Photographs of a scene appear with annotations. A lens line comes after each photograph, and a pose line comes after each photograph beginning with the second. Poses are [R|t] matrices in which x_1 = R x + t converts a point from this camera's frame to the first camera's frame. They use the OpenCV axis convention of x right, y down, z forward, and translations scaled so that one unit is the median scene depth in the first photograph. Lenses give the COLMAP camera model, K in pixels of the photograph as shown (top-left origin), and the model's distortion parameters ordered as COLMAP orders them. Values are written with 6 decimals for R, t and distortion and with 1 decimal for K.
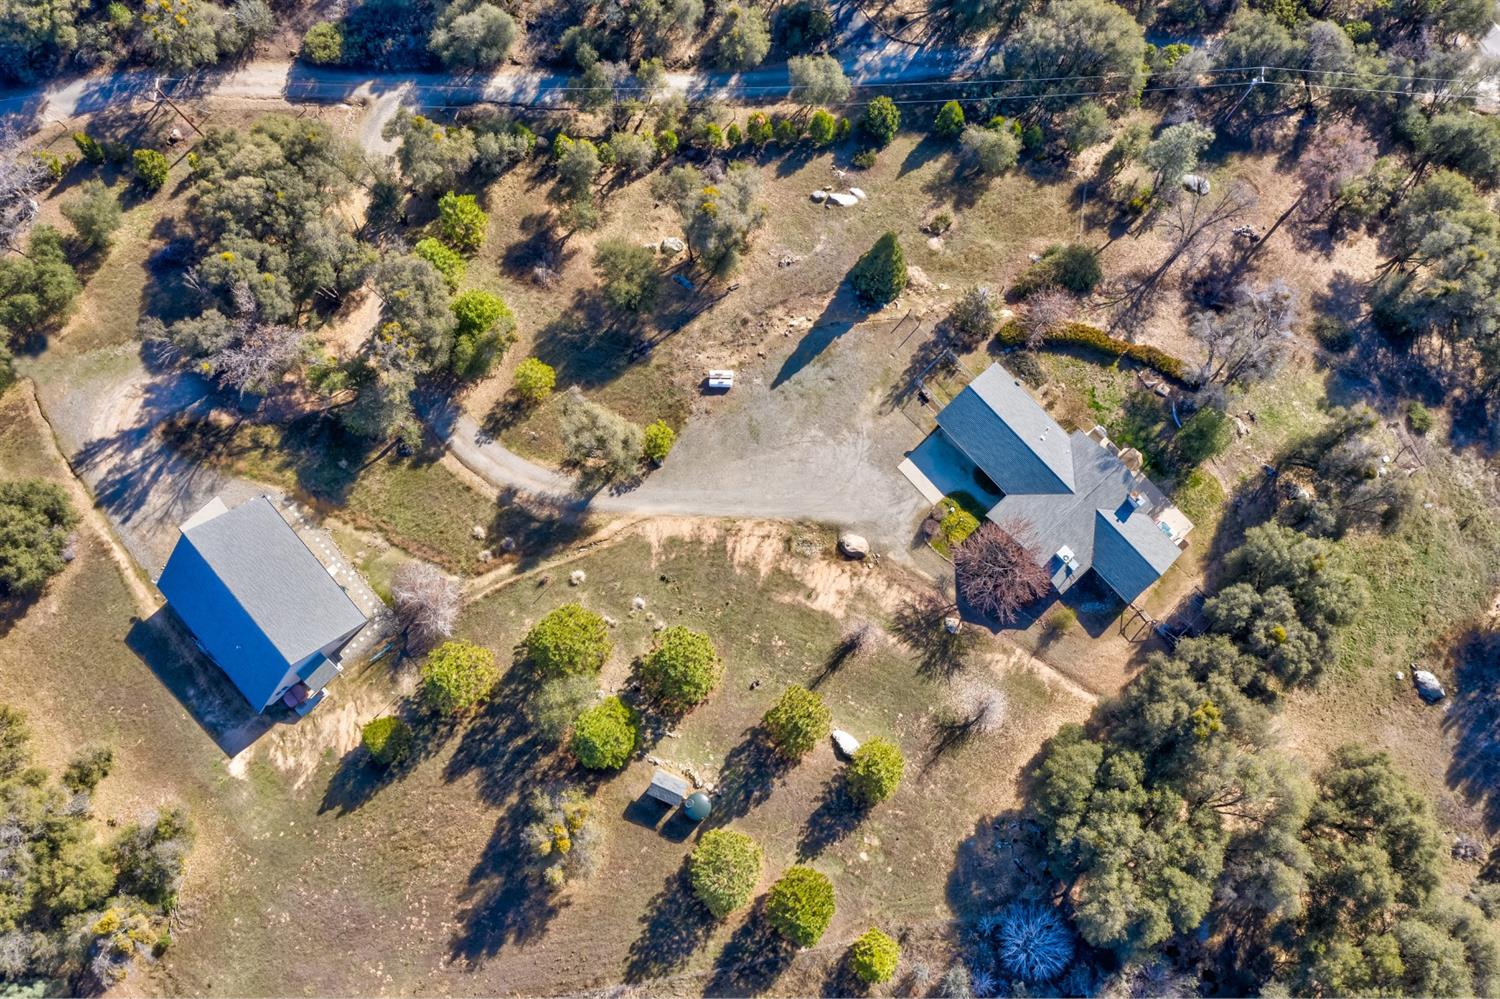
lens RADIAL K [[1157.9, 0, 750.0], [0, 1157.9, 499.5], [0, 0, 1]] dist [-0.004019, -0.004223]
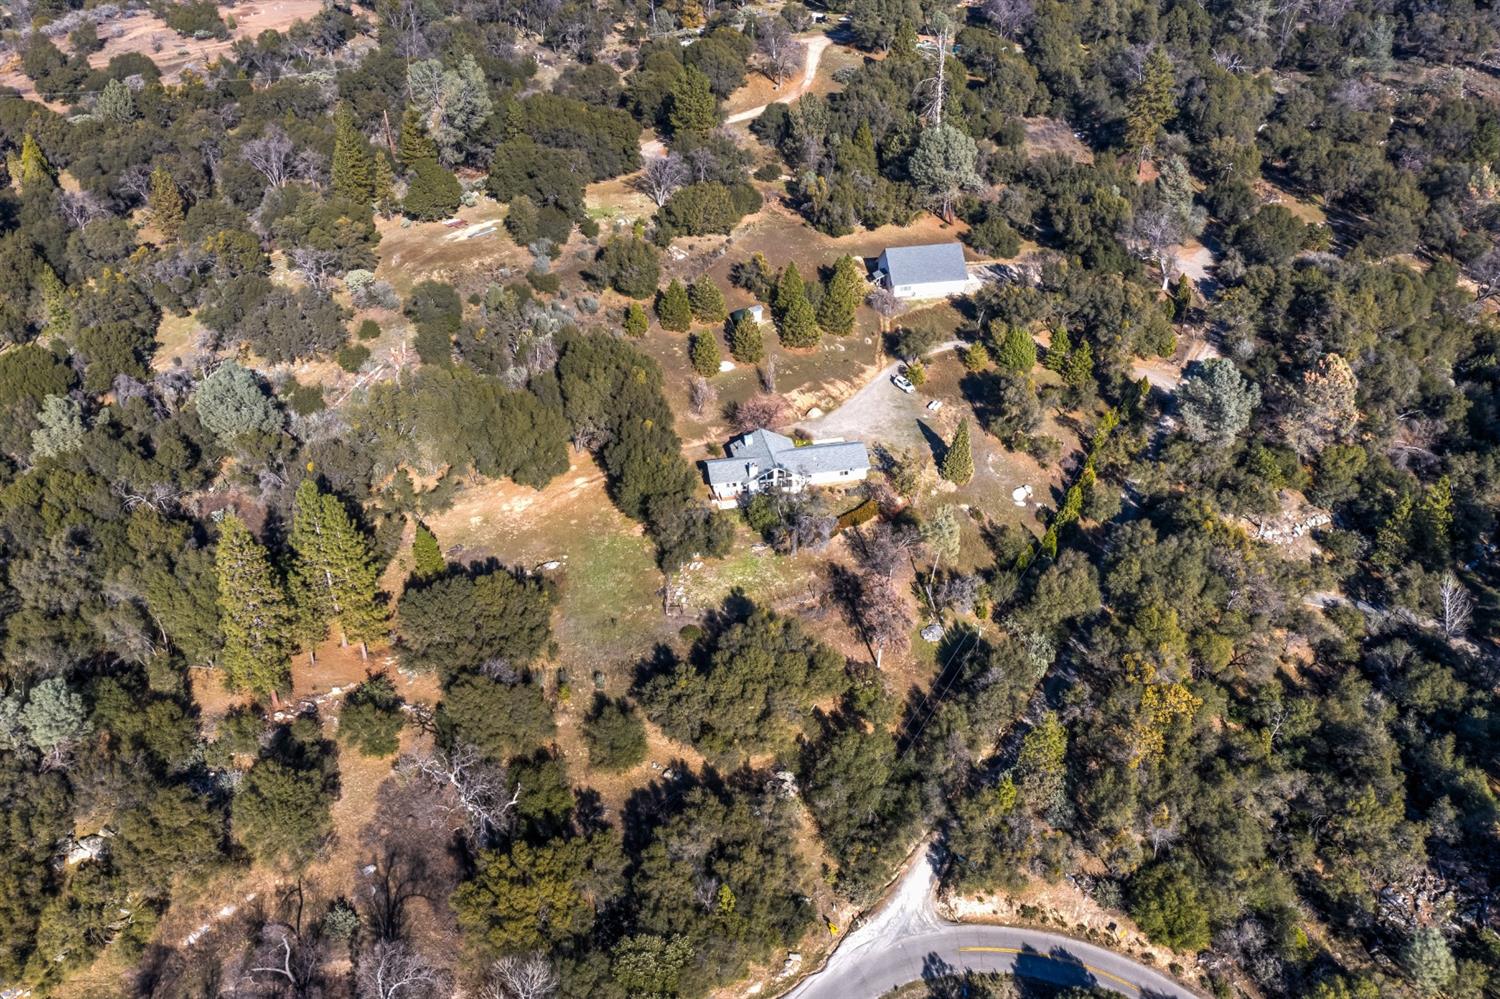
lens RADIAL K [[1157.9, 0, 750.0], [0, 1157.9, 499.5], [0, 0, 1]] dist [-0.004019, -0.004223]
pose [[-0.525051, 0.499549, -0.689037, 1.413066], [-0.836452, -0.153478, 0.526112, -0.822243], [0.157067, 0.852582, 0.498432, 0.210964]]
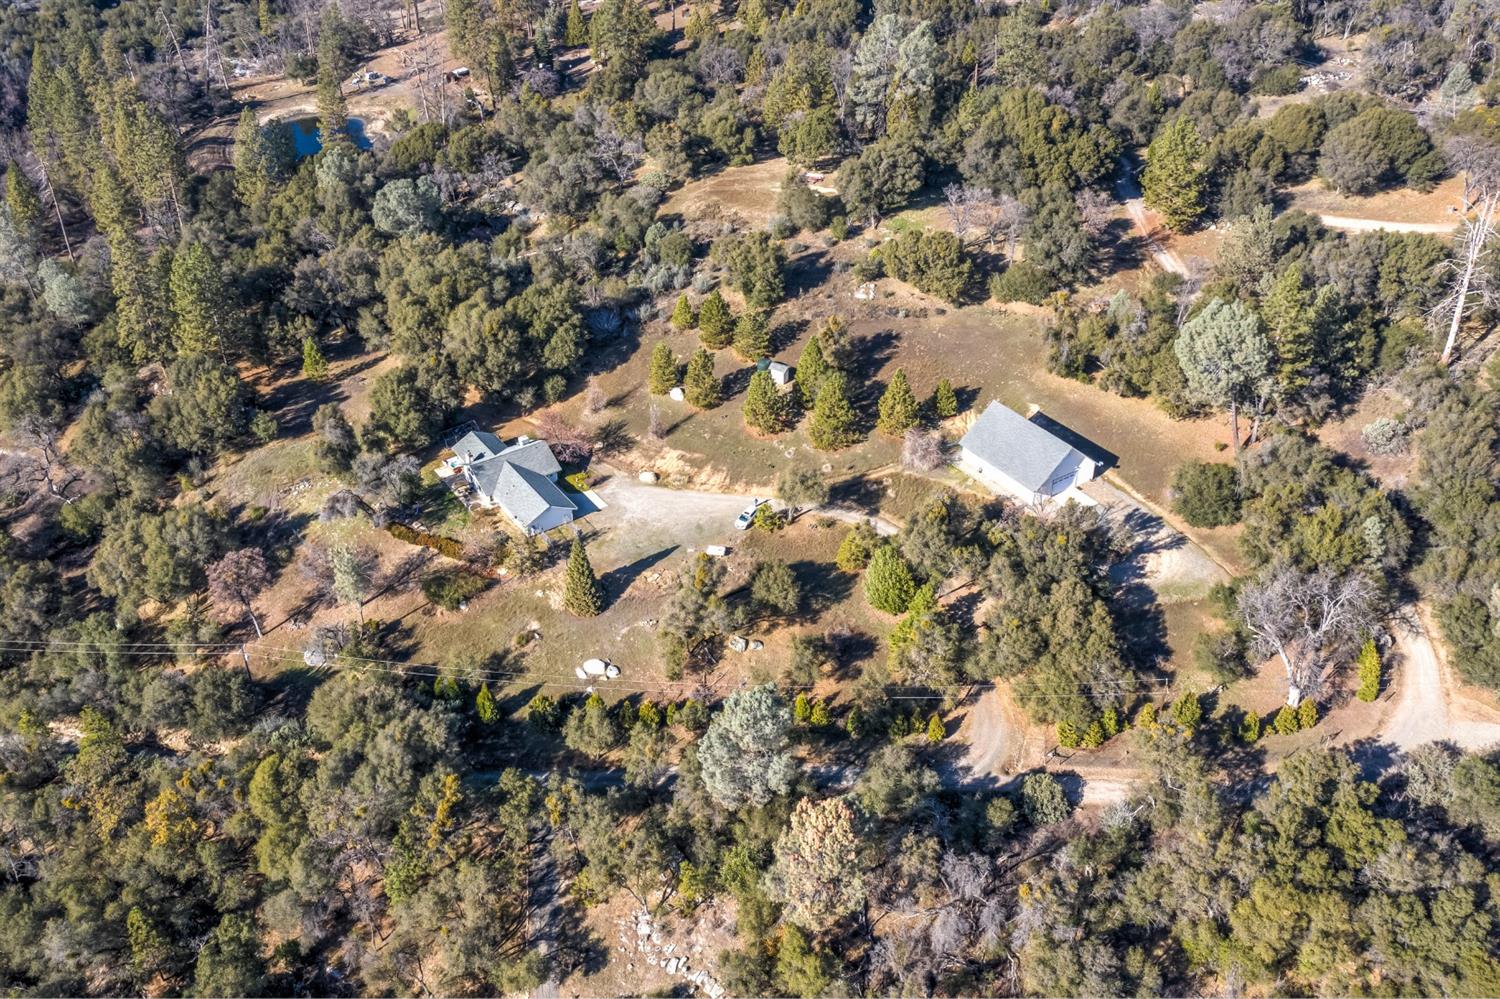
lens RADIAL K [[1273.2, 0, 742.4], [0, 1273.2, 499.3], [0, 0, 1]] dist [-0.006141, -0.000610]
pose [[-0.989139, -0.048615, 0.138713, -0.269556], [0.146076, -0.429973, 0.890946, -1.455127], [0.016330, 0.901532, 0.432404, 0.289066]]
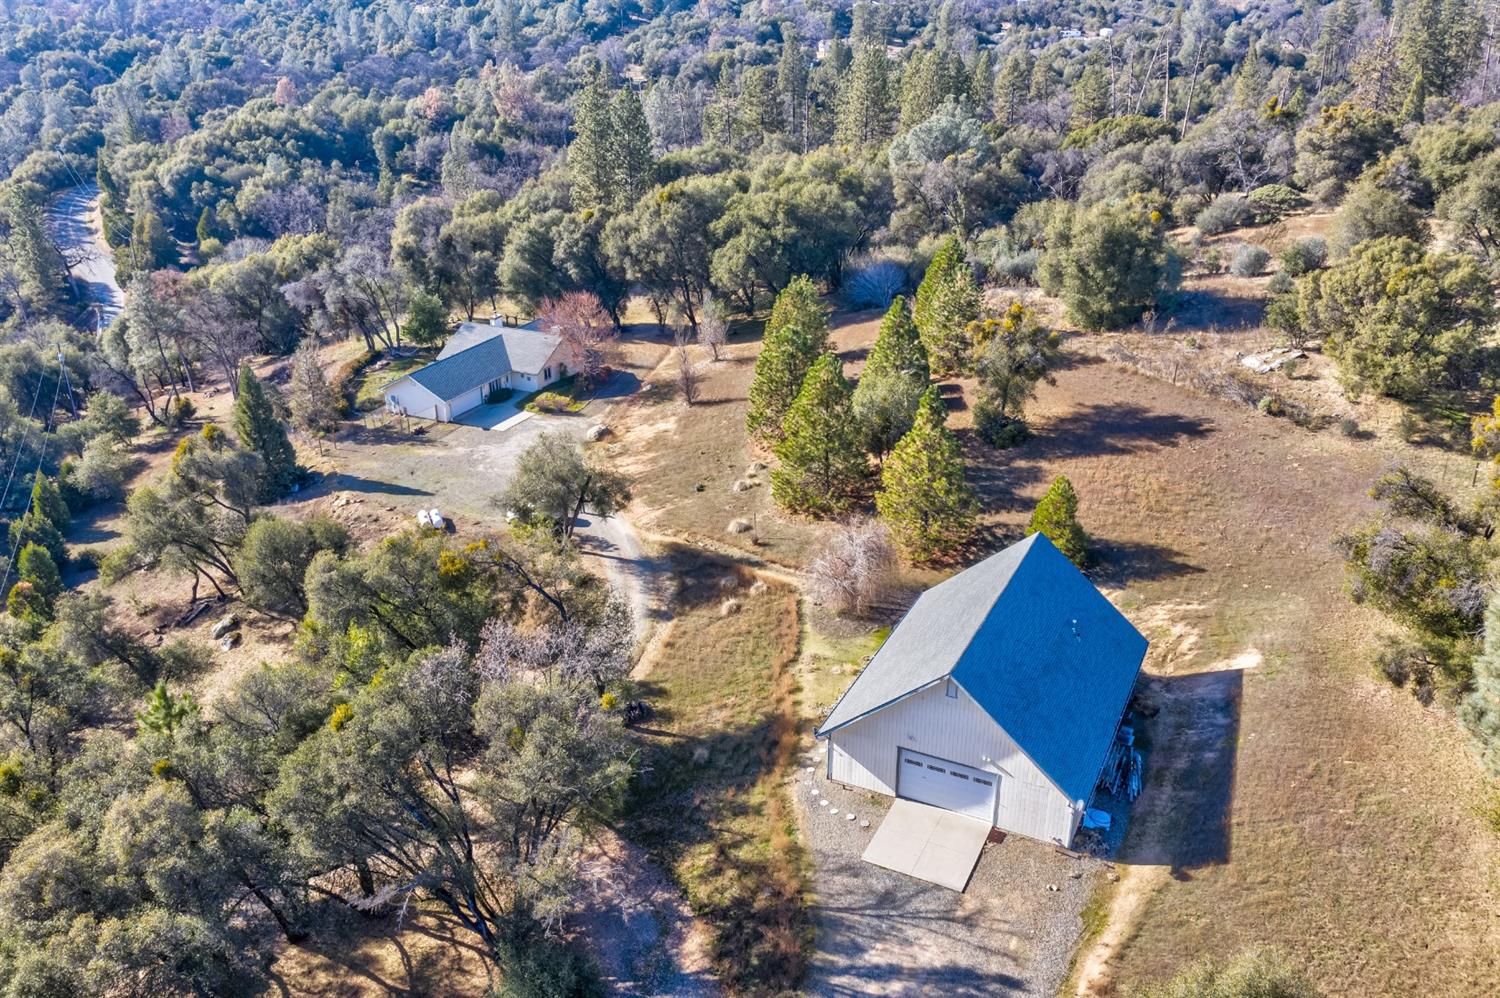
lens RADIAL K [[1222.5, 0, 741.5], [0, 1222.5, 491.9], [0, 0, 1]] dist [-0.007292, -0.000150]
pose [[-0.365405, -0.344250, 0.864854, -0.807324], [0.922010, -0.006116, 0.387119, -0.231489], [-0.127976, 0.938858, 0.319636, 0.708218]]
